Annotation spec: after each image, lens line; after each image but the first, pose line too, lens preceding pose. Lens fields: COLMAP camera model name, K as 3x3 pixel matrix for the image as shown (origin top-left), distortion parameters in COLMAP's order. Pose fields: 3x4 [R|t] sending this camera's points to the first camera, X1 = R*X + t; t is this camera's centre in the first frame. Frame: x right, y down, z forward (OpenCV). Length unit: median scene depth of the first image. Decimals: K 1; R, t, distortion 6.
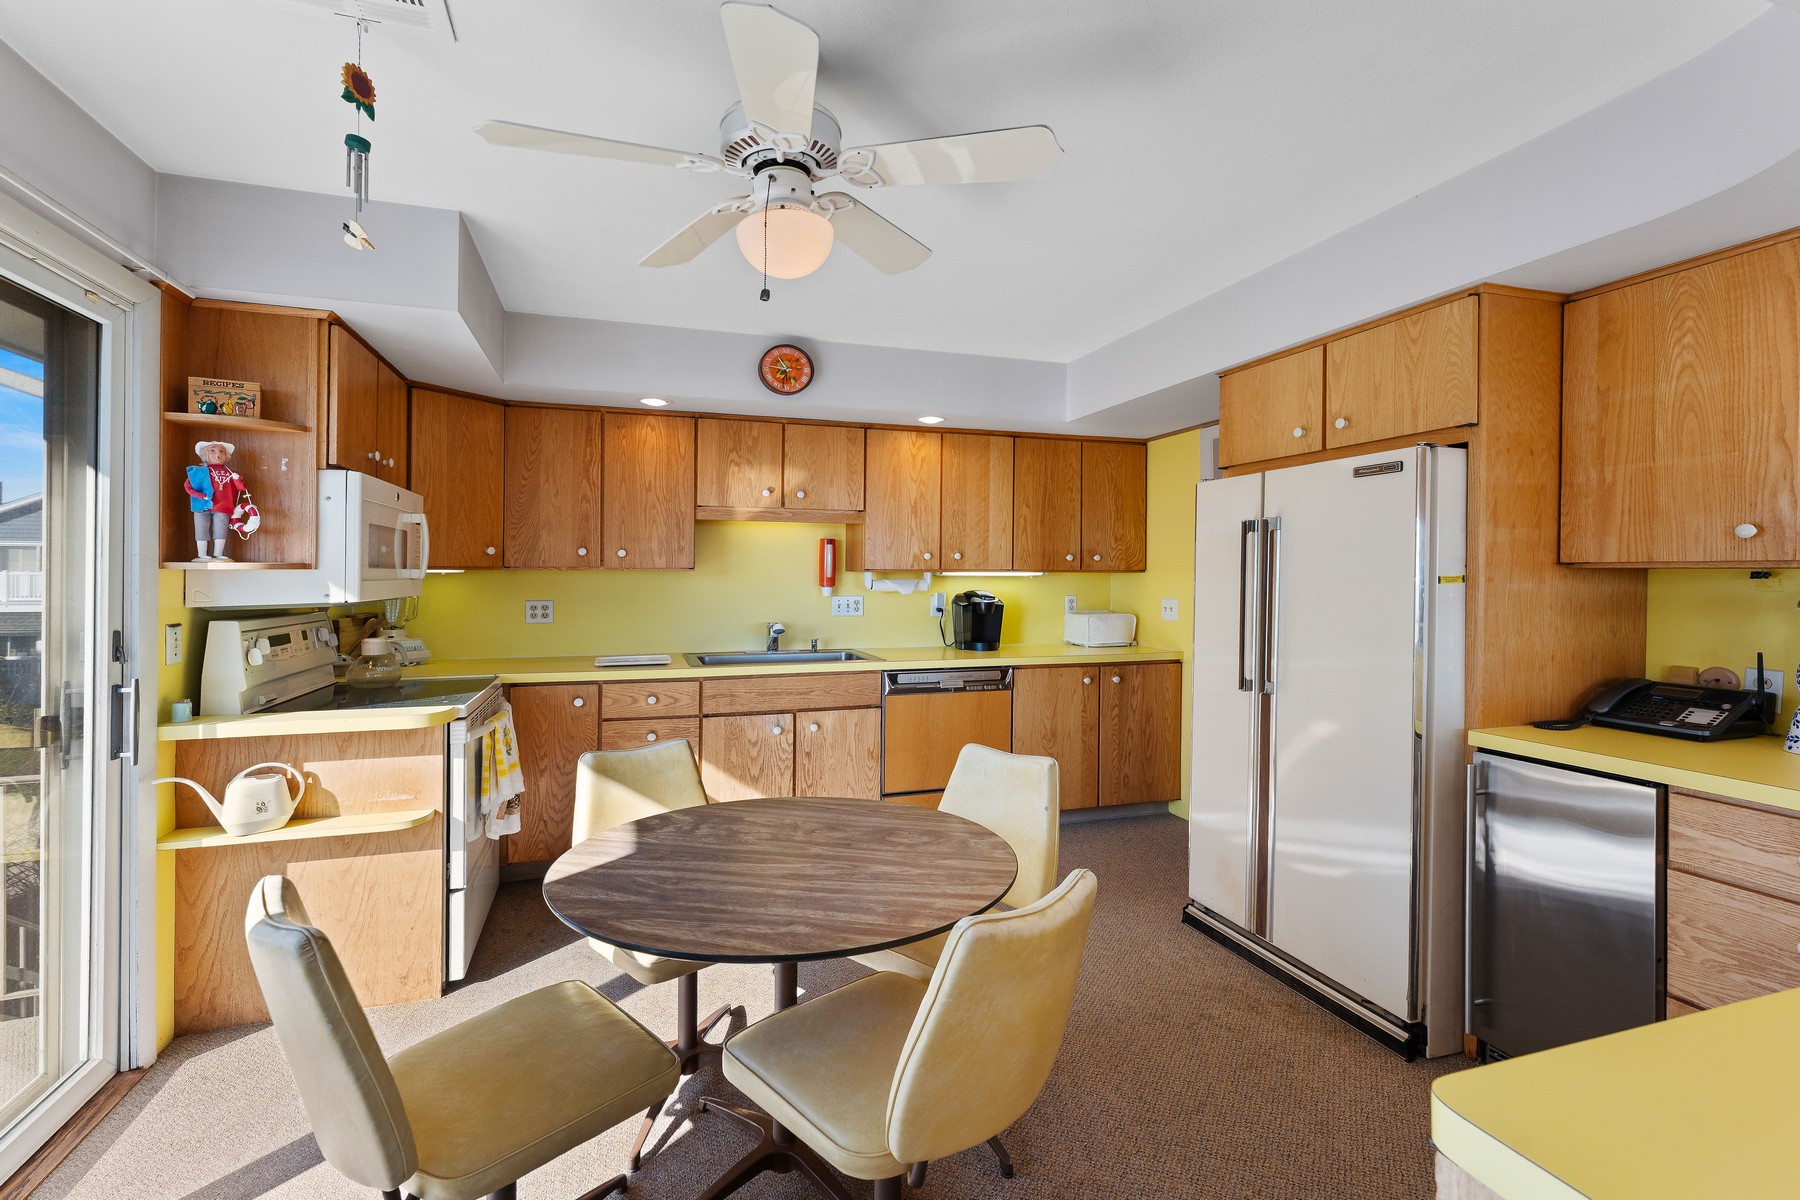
lens RADIAL K [[825.6, 0, 896.6], [0, 825.6, 585.0], [0, 0, 1]] dist [0.002461, -0.000573]
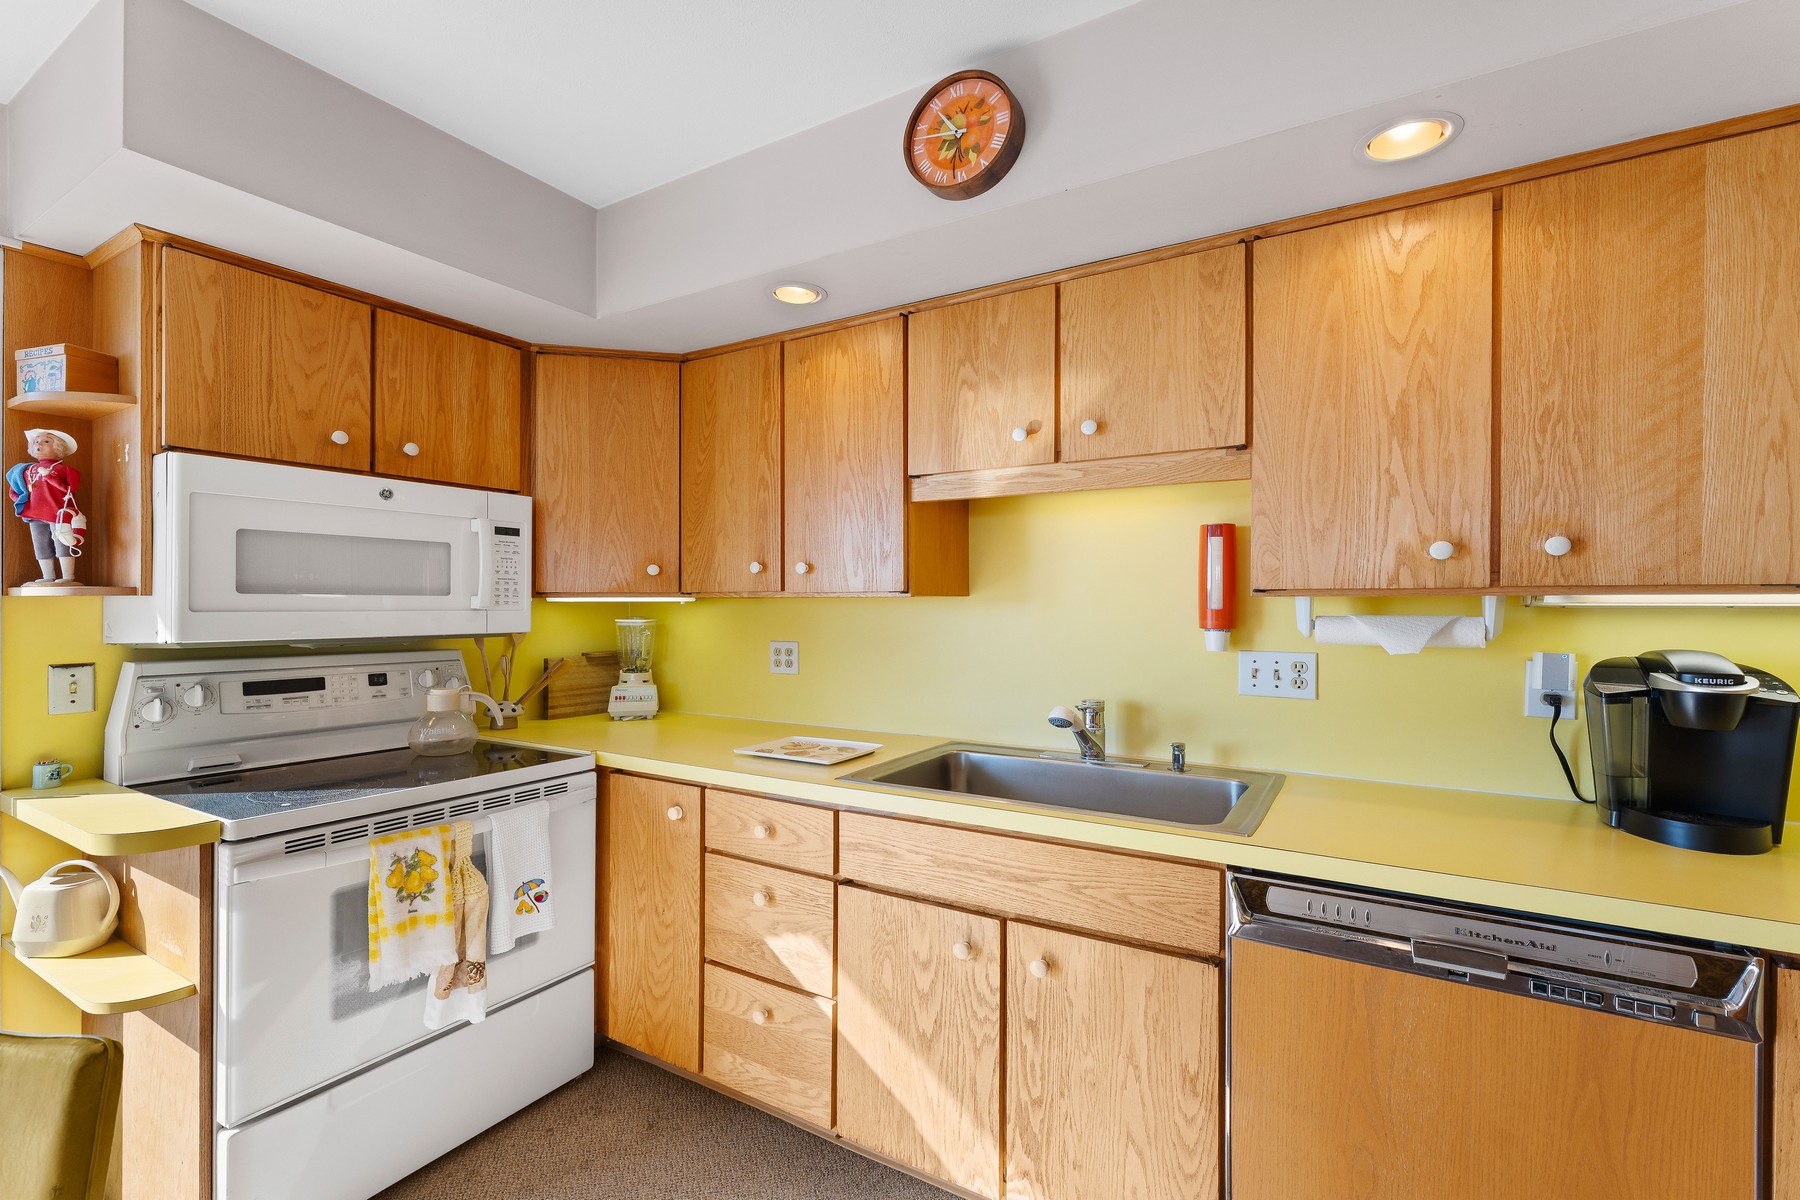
lens RADIAL K [[825.6, 0, 901.5], [0, 825.6, 603.8], [0, 0, 1]] dist [0.002461, -0.000573]
pose [[0.657443, -0.001923, -0.753501, 0.161181], [-0.009466, 0.999897, -0.010811, -0.006484], [0.753444, 0.014241, 0.657357, 0.634892]]
